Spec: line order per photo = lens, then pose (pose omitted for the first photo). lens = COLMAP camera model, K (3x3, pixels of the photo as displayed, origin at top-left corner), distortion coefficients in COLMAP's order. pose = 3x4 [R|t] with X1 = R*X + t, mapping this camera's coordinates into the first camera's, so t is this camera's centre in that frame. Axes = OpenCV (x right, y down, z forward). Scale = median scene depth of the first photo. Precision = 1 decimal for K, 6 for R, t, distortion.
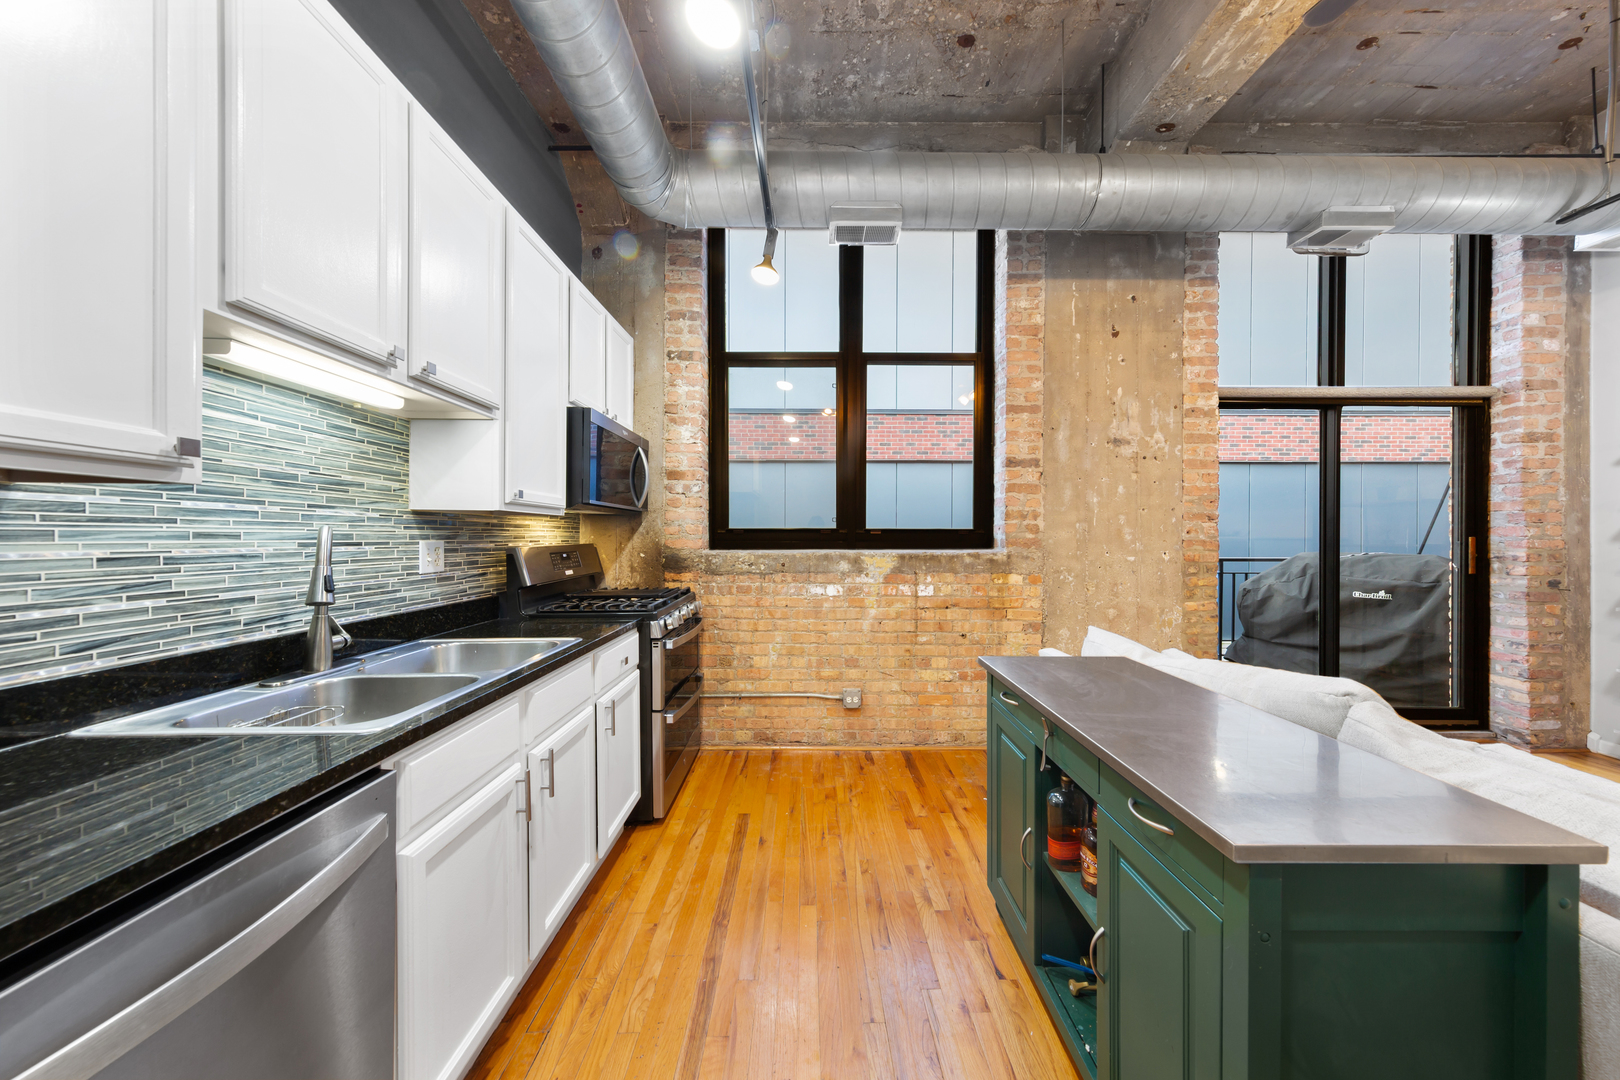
lens RADIAL K [[508.0, 0, 814.9], [0, 508.0, 540.0], [0, 0, 1]] dist [0.004863, -0.000235]
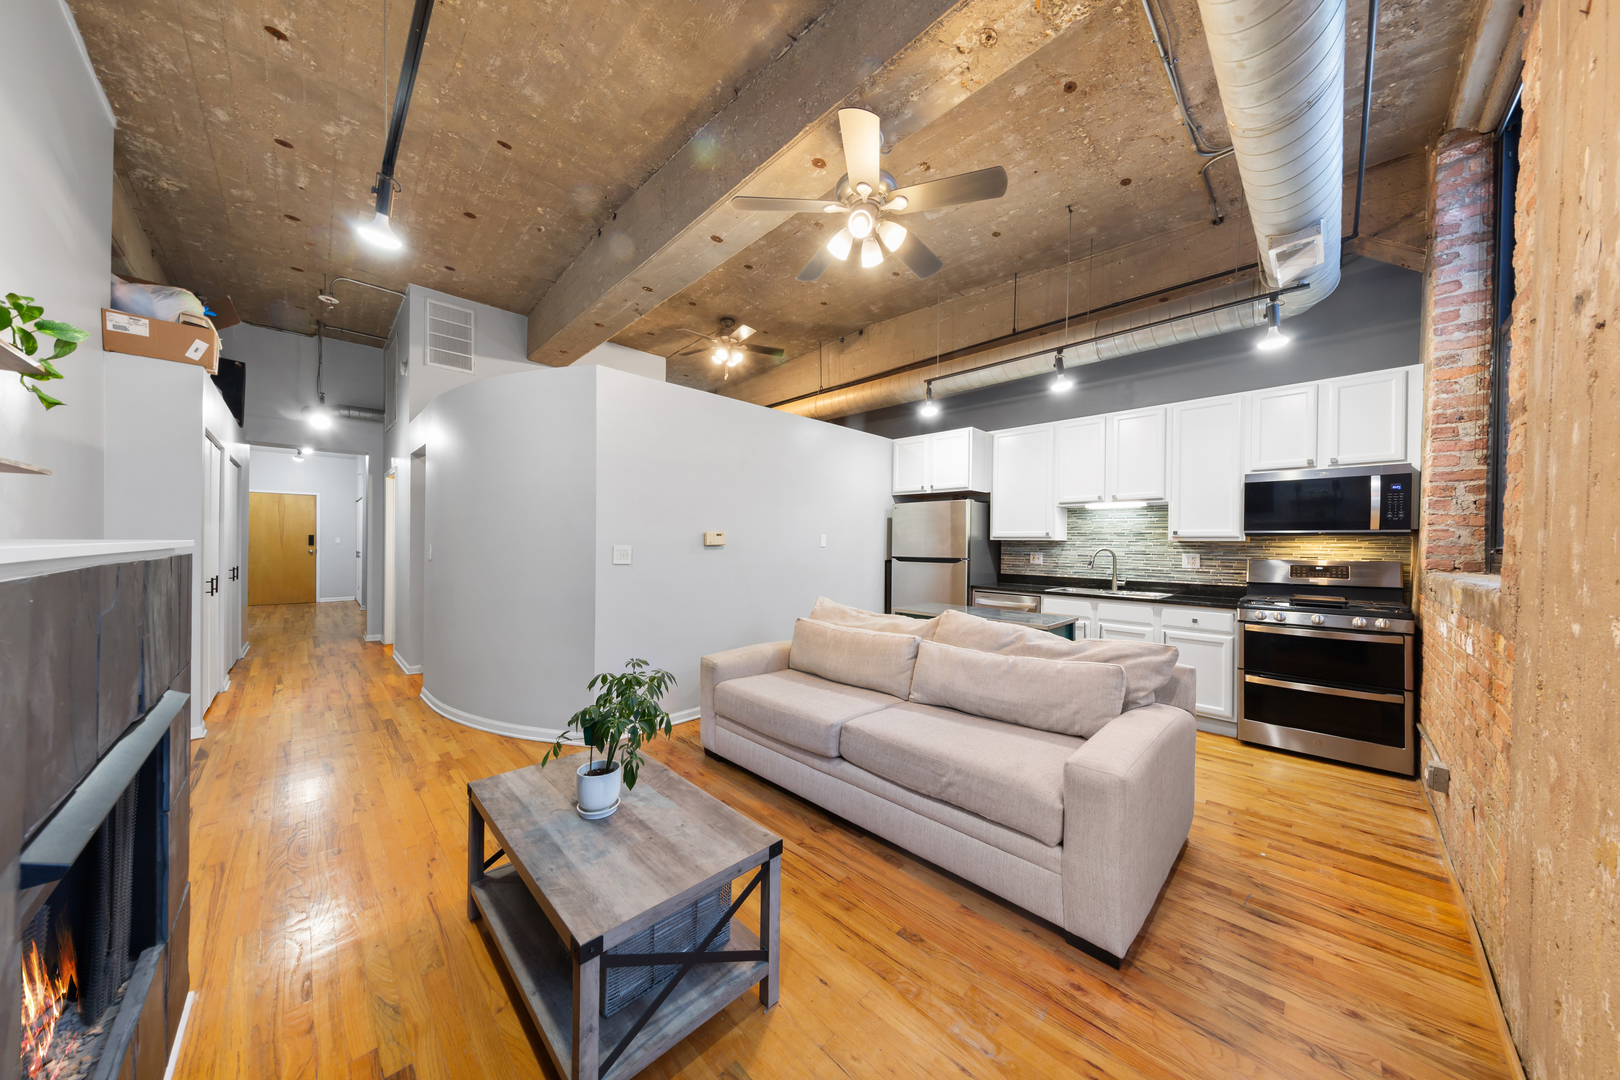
lens RADIAL K [[510.8, 0, 813.3], [0, 510.8, 545.6], [0, 0, 1]] dist [0.004180, -0.000137]
pose [[-0.714187, -0.008235, -0.699907, 1.239381], [-0.018226, 0.999811, 0.006835, -0.012856], [0.699718, 0.017638, -0.714202, 0.883727]]
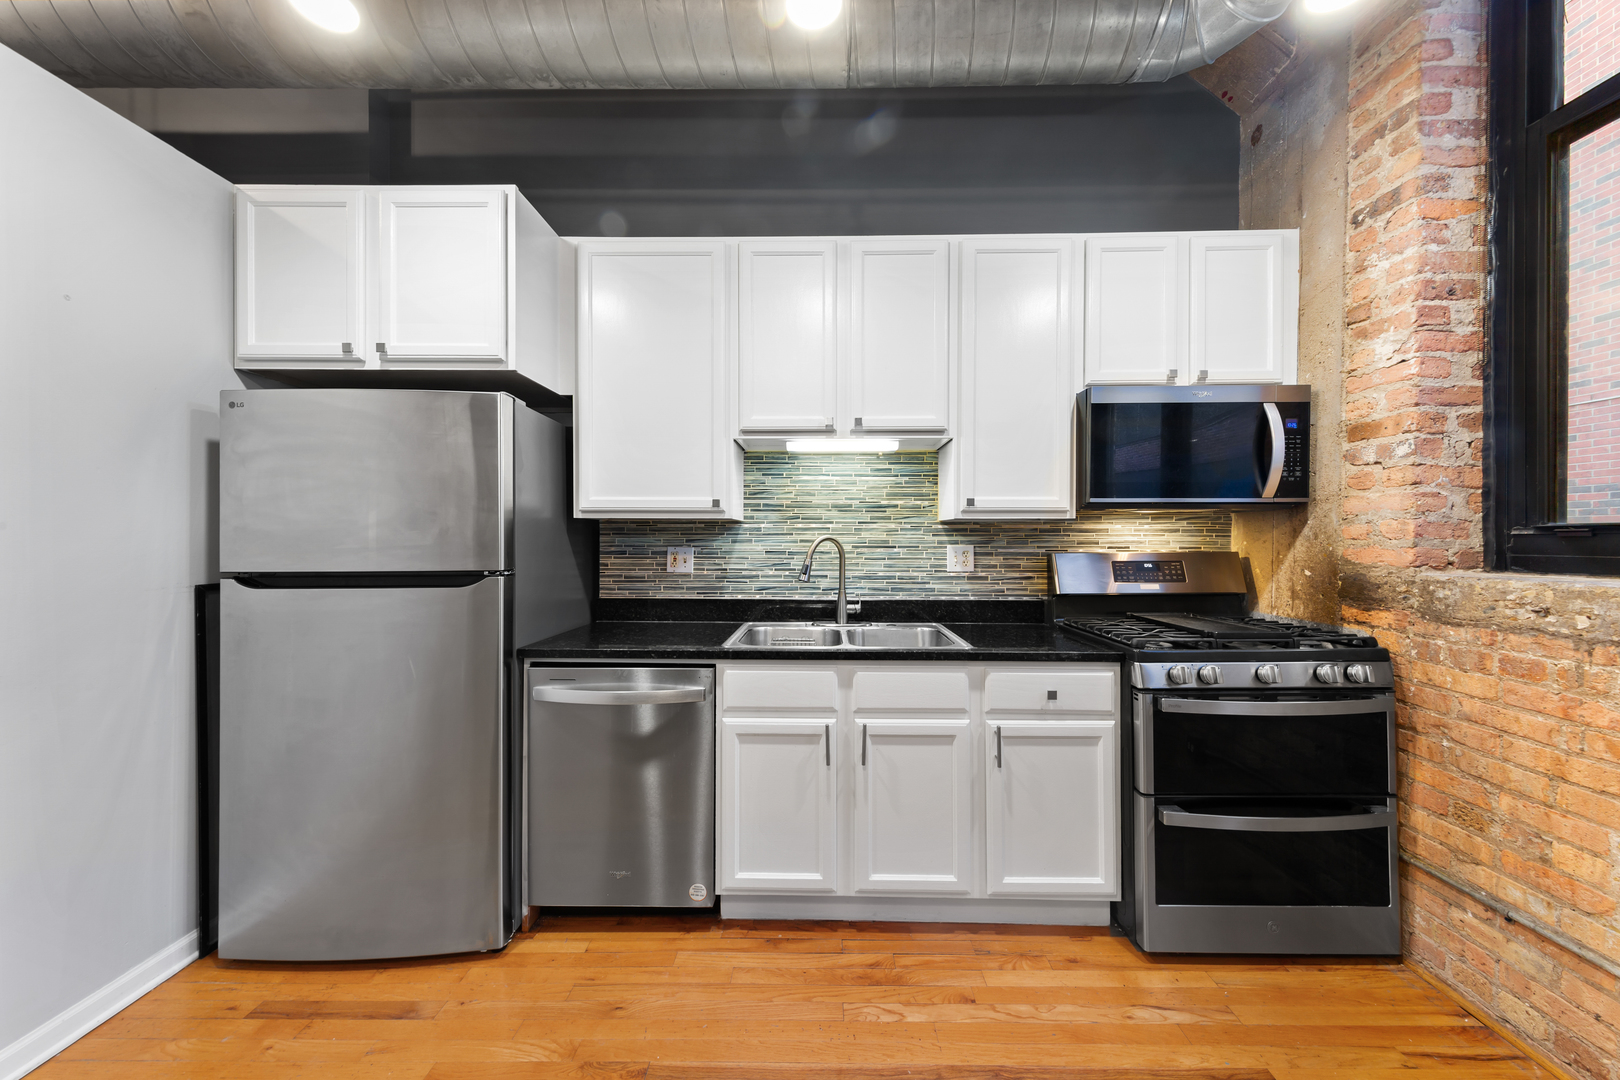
lens RADIAL K [[536.2, 0, 814.7], [0, 536.2, 539.8], [0, 0, 1]] dist [0.005165, -0.000138]
pose [[-0.031193, -0.001235, -0.999513, 0.328039], [-0.007991, 0.999968, -0.000986, -0.004672], [0.999481, 0.007957, -0.031202, 0.422538]]
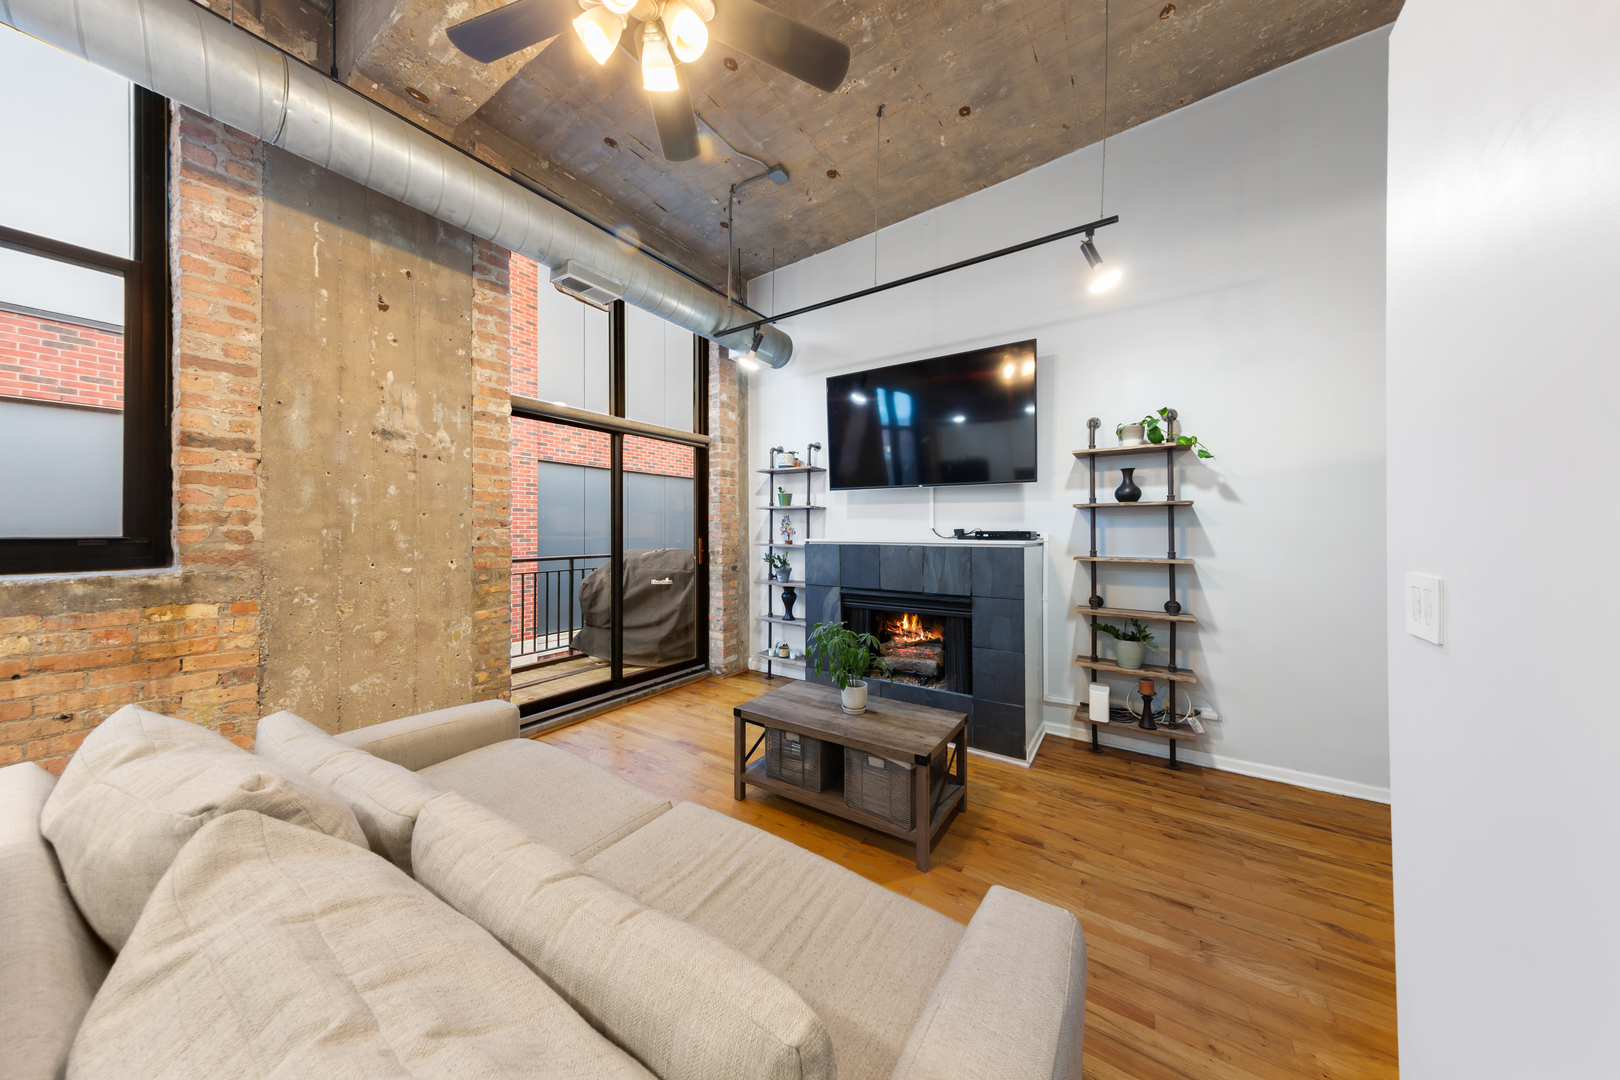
lens RADIAL K [[510.7, 0, 813.3], [0, 510.7, 529.7], [0, 0, 1]] dist [0.004970, -0.000321]
pose [[0.554381, -0.001013, 0.832262, 0.275223], [0.005786, 0.999980, -0.002636, -0.026102], [-0.832243, 0.006277, 0.554376, -0.070648]]
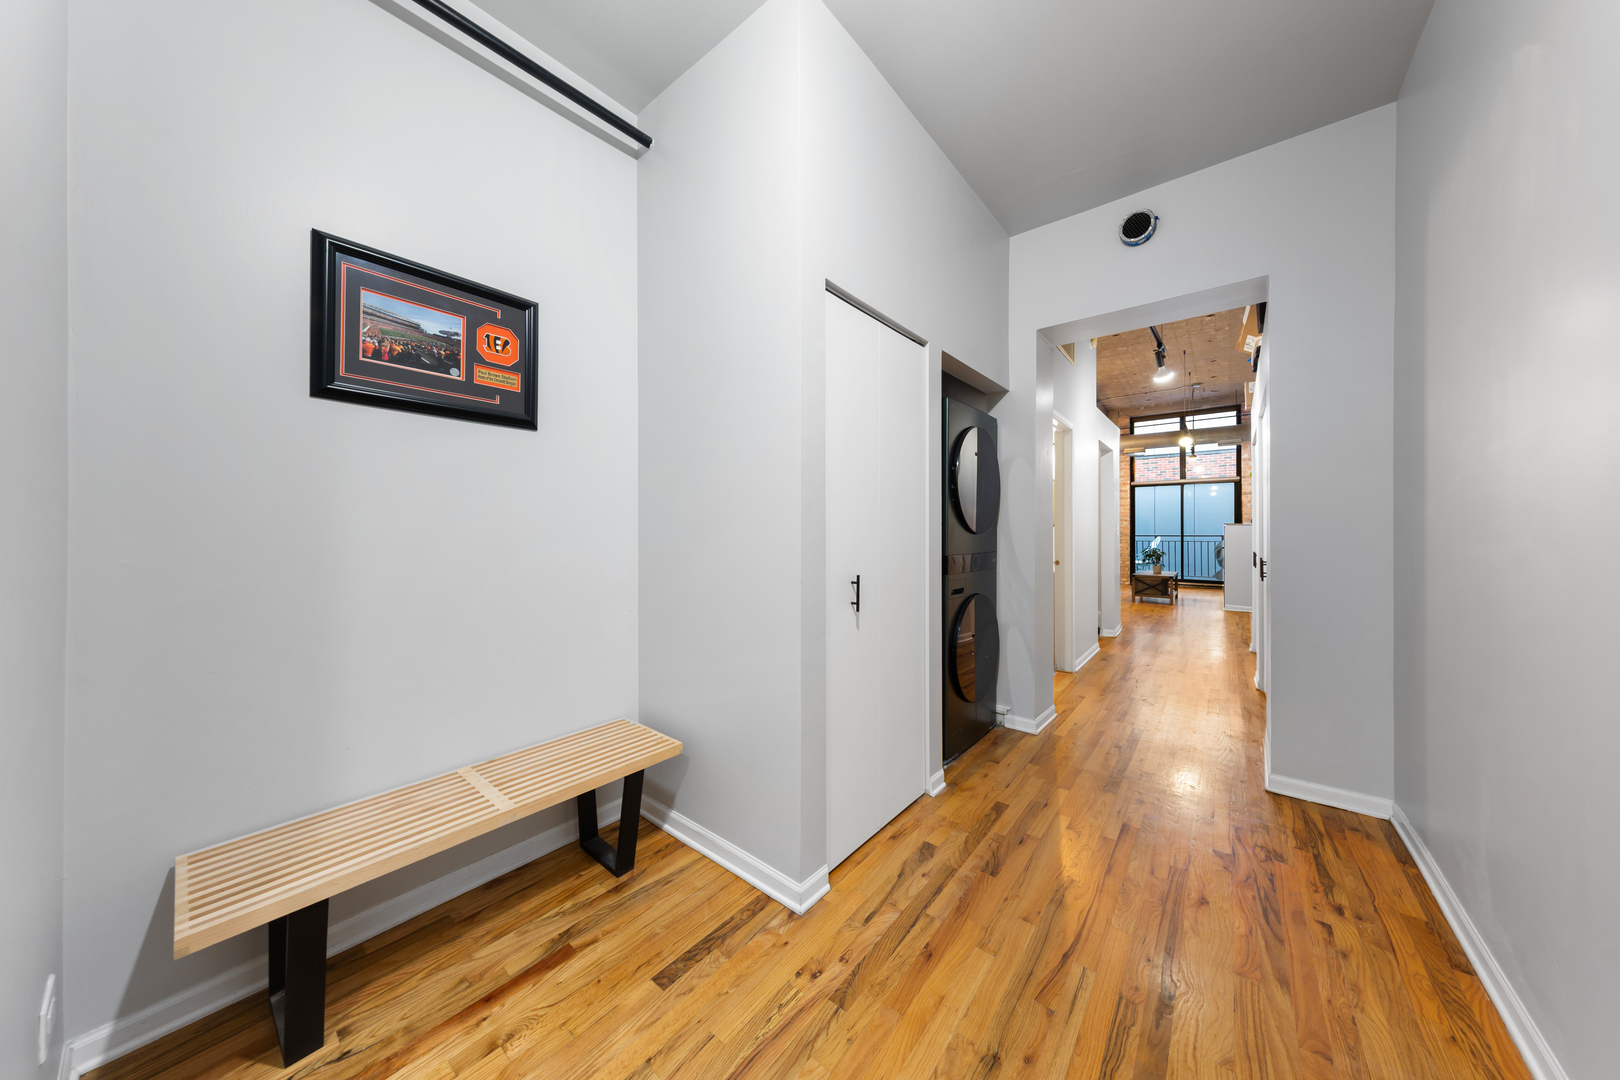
lens RADIAL K [[510.7, 0, 813.3], [0, 510.7, 529.7], [0, 0, 1]] dist [0.004970, -0.000321]
pose [[0.770398, -0.005705, -0.637538, 1.368684], [0.001427, 0.999973, -0.007224, 0.041925], [0.637562, 0.004655, 0.770385, -3.123792]]
